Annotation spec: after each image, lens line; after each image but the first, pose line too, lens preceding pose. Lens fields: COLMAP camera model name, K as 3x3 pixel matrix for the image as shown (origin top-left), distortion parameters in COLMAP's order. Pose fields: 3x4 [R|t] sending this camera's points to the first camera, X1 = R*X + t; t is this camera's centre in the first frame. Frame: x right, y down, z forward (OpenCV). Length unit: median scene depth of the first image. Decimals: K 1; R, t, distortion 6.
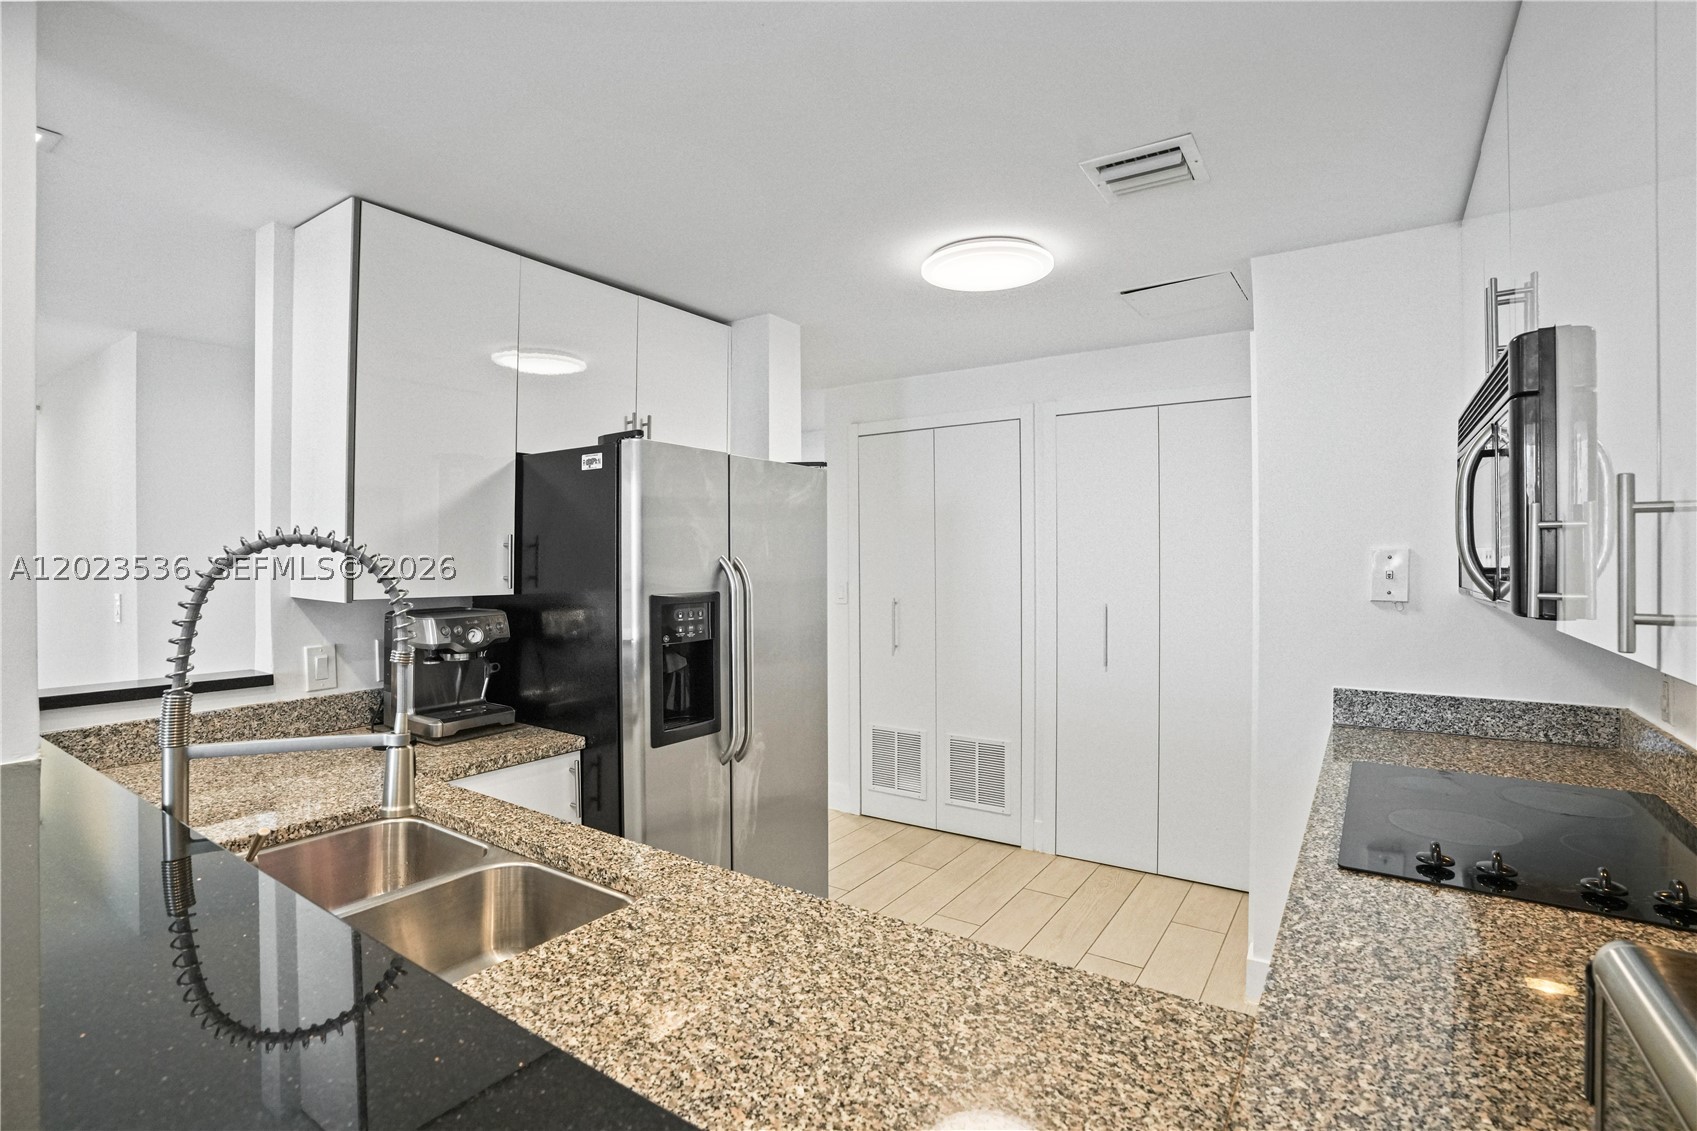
lens RADIAL K [[782.1, 0, 840.7], [0, 782.1, 567.3], [0, 0, 1]] dist [-0.022557, 0.003090]
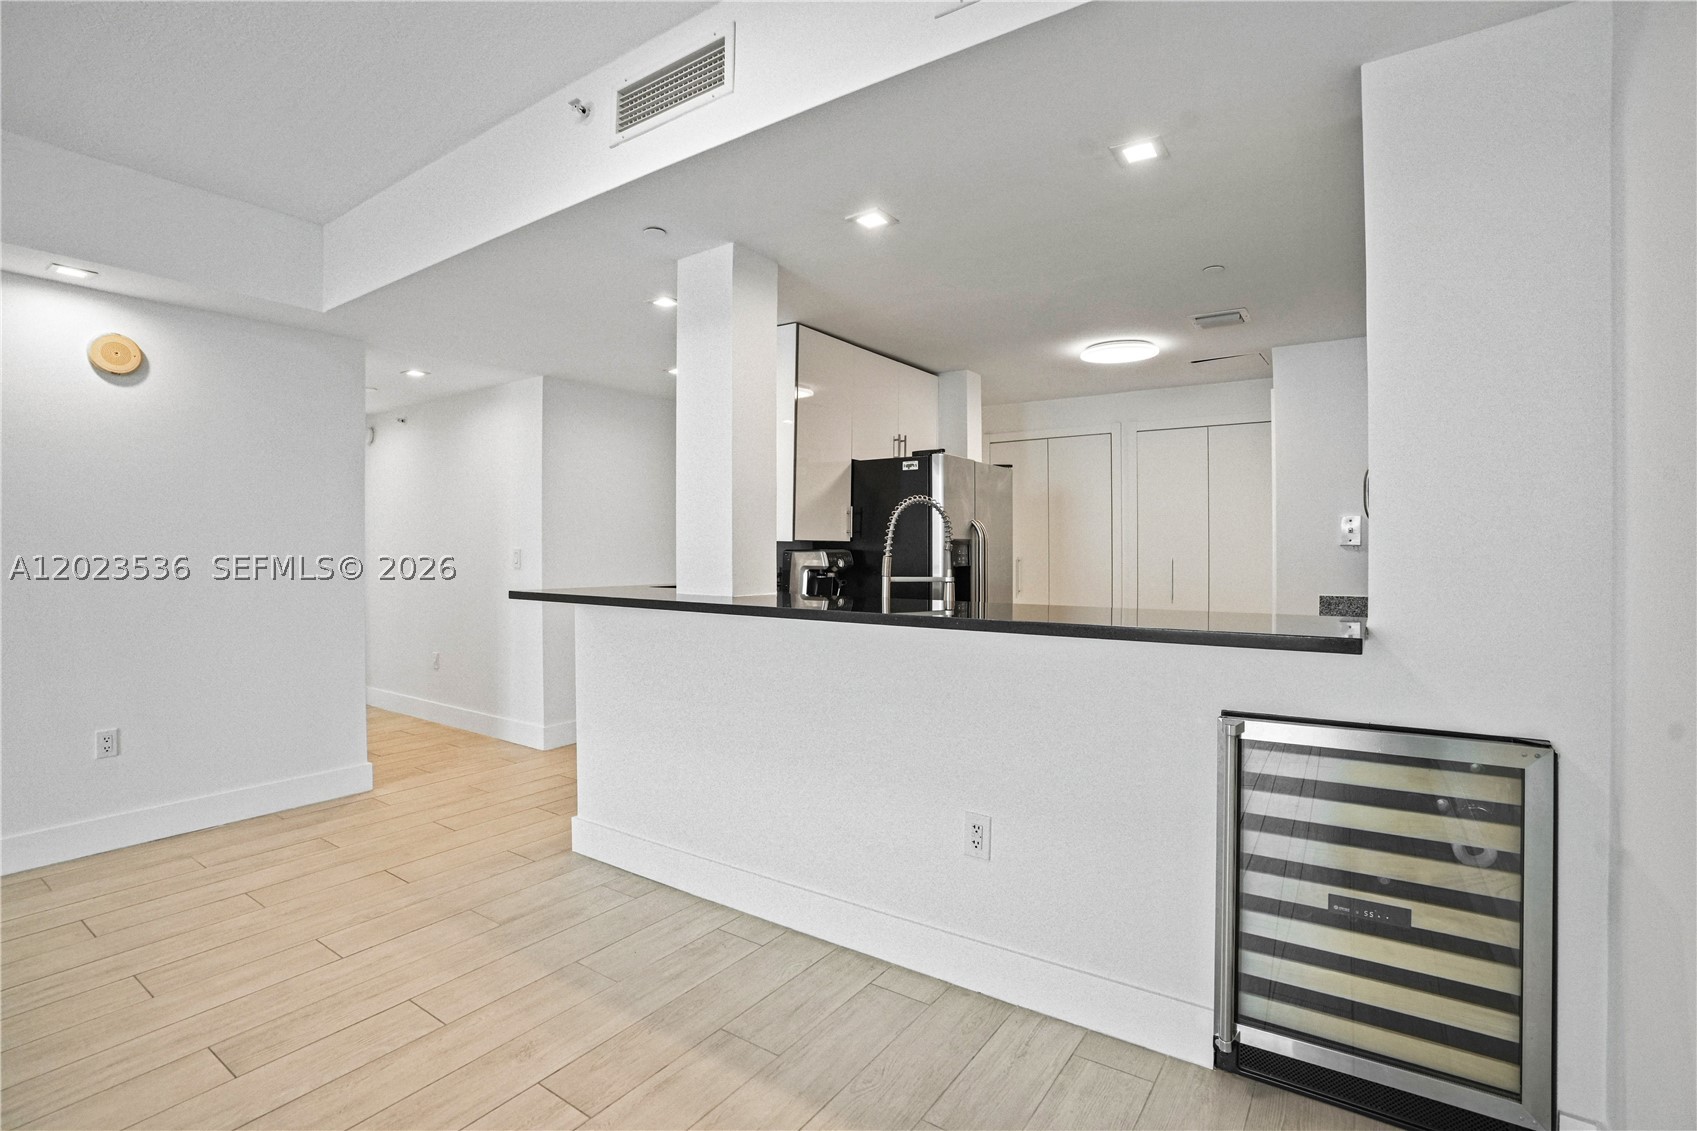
lens RADIAL K [[782.1, 0, 855.2], [0, 782.1, 561.3], [0, 0, 1]] dist [-0.022557, 0.003090]
pose [[0.999987, 0.001778, 0.004734, -0.436134], [-0.001788, 0.999996, 0.002053, 0.079245], [-0.004730, -0.002062, 0.999987, -0.774610]]
